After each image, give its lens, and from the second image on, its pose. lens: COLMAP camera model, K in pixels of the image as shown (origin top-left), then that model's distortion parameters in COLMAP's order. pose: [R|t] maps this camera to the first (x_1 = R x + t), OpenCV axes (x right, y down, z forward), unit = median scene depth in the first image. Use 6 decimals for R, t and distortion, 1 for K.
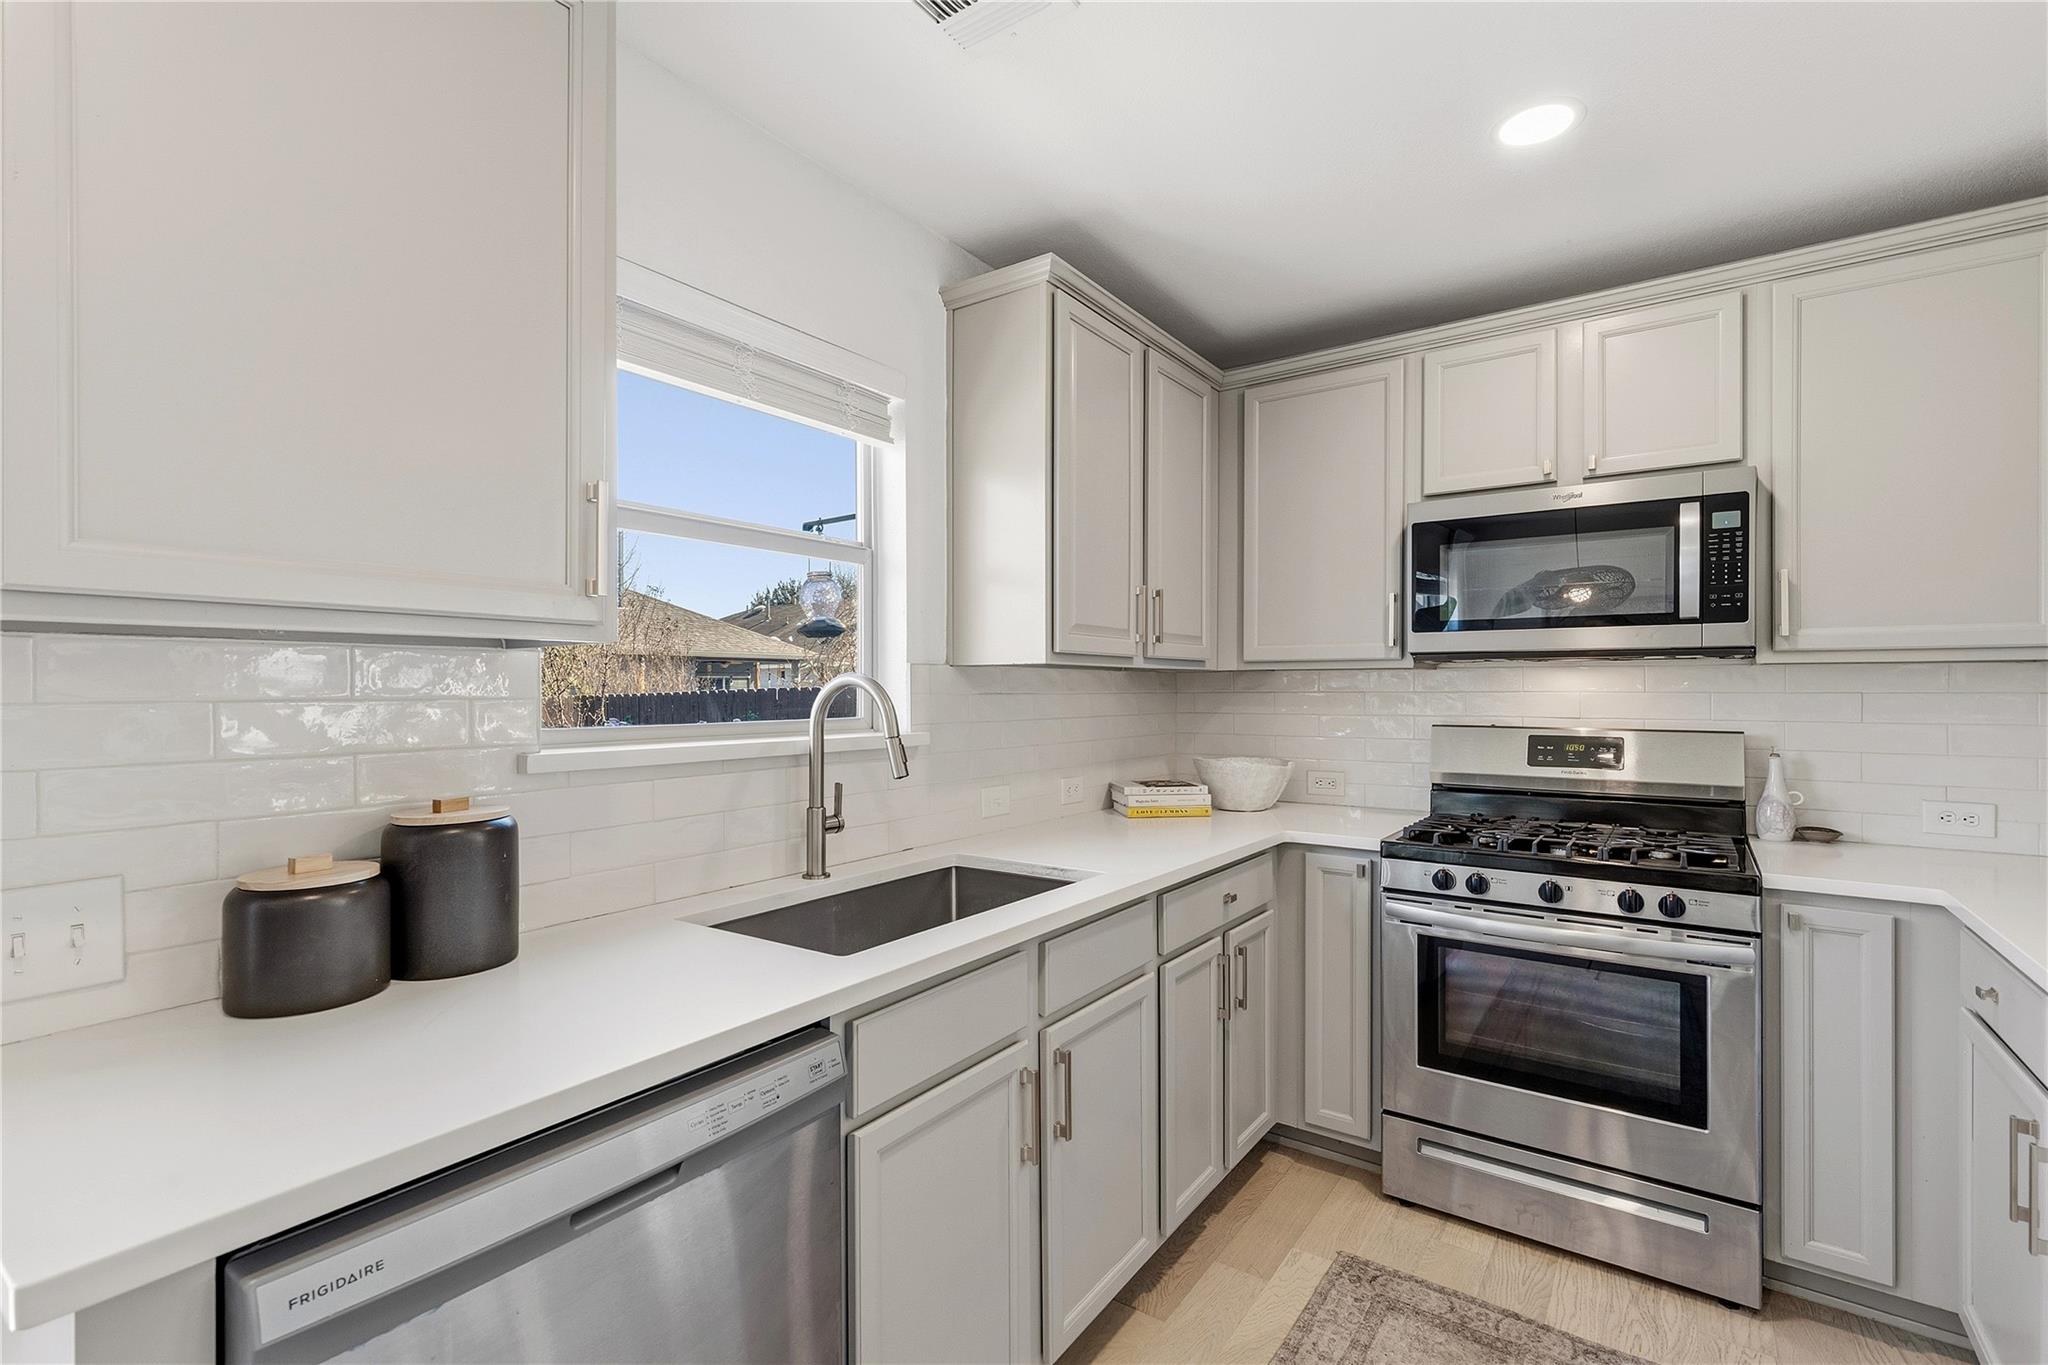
lens RADIAL K [[917.5, 0, 1024.0], [0, 917.5, 682.5], [0, 0, 1]] dist [-0.001475, -0.000979]
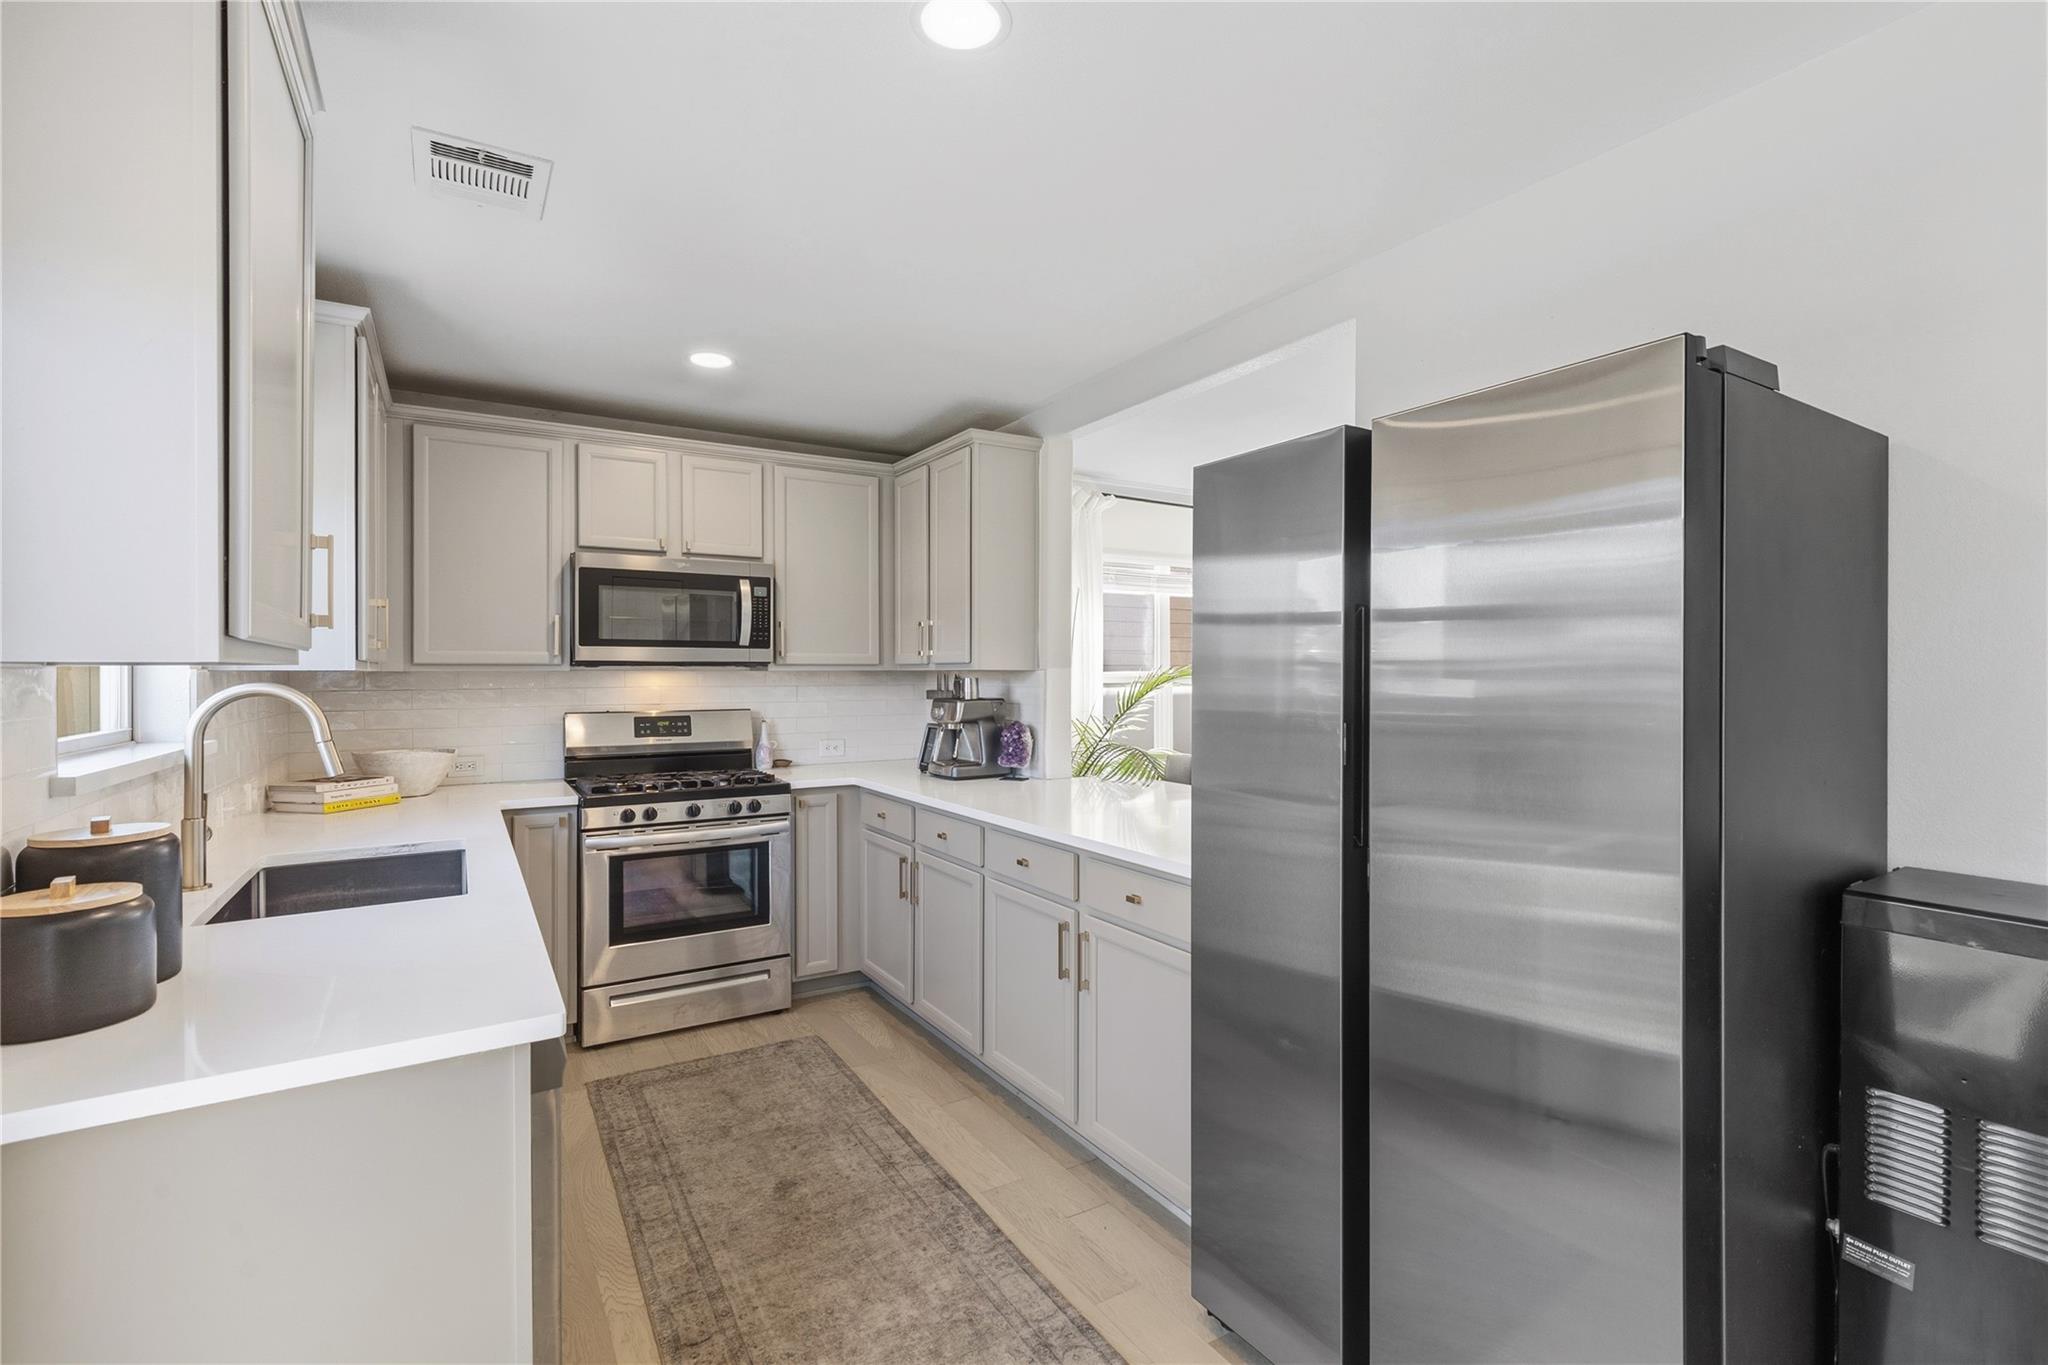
lens RADIAL K [[917.5, 0, 1024.0], [0, 917.5, 682.5], [0, 0, 1]] dist [-0.001475, -0.000979]
pose [[0.390029, -0.010835, 0.920739, -0.672396], [-0.003119, 0.999909, 0.013088, -0.023171], [-0.920797, -0.007977, 0.389960, -0.174833]]
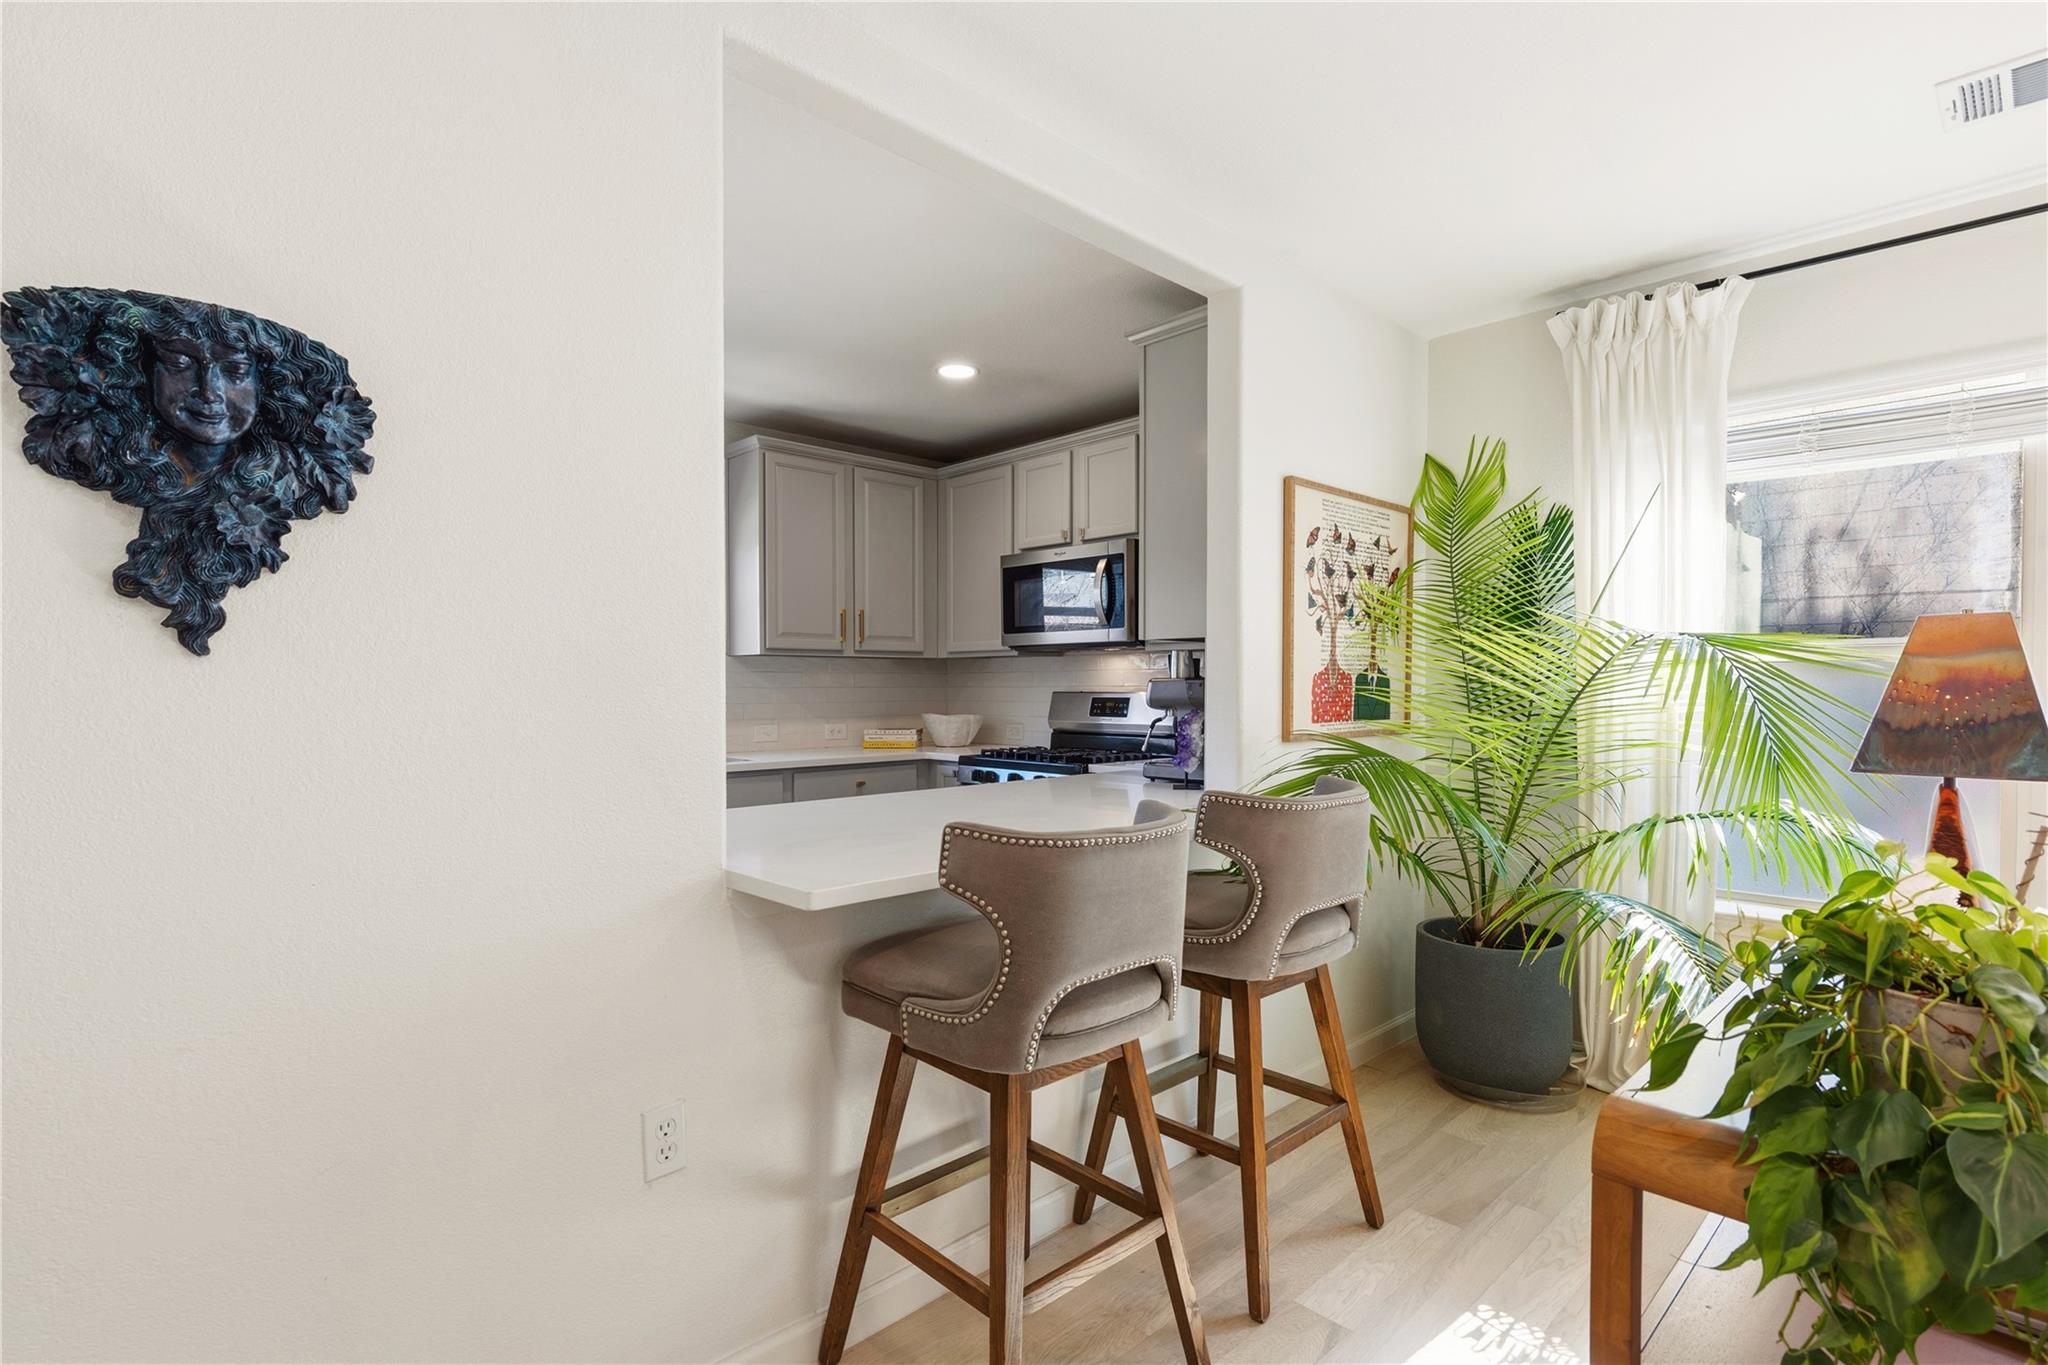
lens RADIAL K [[976.8, 0, 1024.0], [0, 976.8, 682.5], [0, 0, 1]] dist [0.000809, 0.000054]
pose [[0.981628, -0.003208, -0.190778, 0.918804], [0.004764, 0.999959, 0.007697, 0.022477], [0.190746, -0.008465, 0.981603, -0.829855]]
